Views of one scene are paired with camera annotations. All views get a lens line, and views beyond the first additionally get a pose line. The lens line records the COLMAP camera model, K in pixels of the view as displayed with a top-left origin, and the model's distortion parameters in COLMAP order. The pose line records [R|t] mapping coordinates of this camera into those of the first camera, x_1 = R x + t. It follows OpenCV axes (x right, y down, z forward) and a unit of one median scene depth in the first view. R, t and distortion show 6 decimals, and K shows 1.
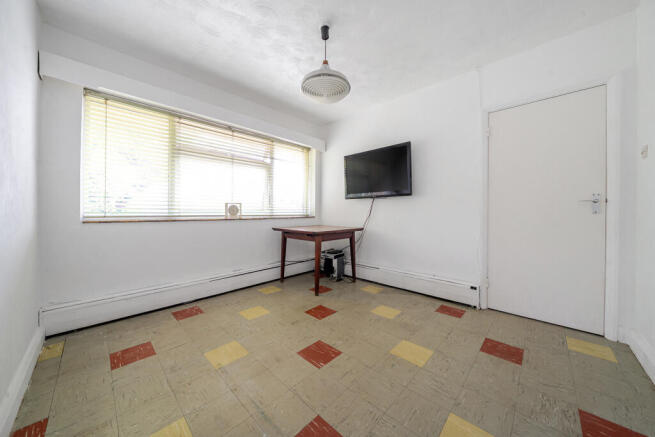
lens RADIAL K [[224.8, 0, 323.6], [0, 224.8, 213.0], [0, 0, 1]] dist [-0.001215, -0.000064]
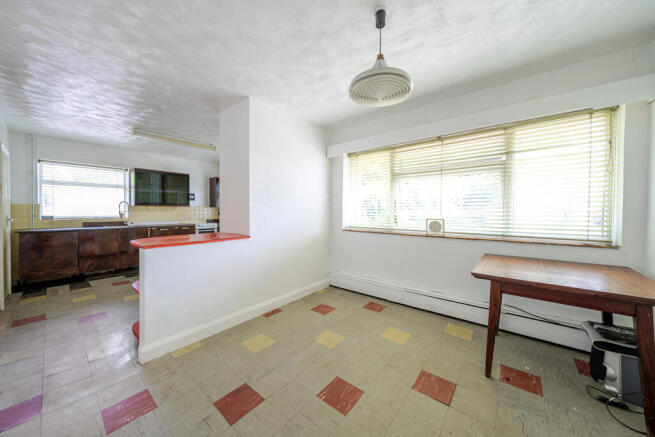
lens RADIAL K [[224.8, 0, 323.6], [0, 224.8, 213.0], [0, 0, 1]] dist [-0.001215, -0.000064]
pose [[0.095633, 0.009942, -0.995367, 0.570615], [-0.000732, 0.999951, 0.009917, -0.091691], [0.995416, -0.000220, 0.095636, 0.527616]]
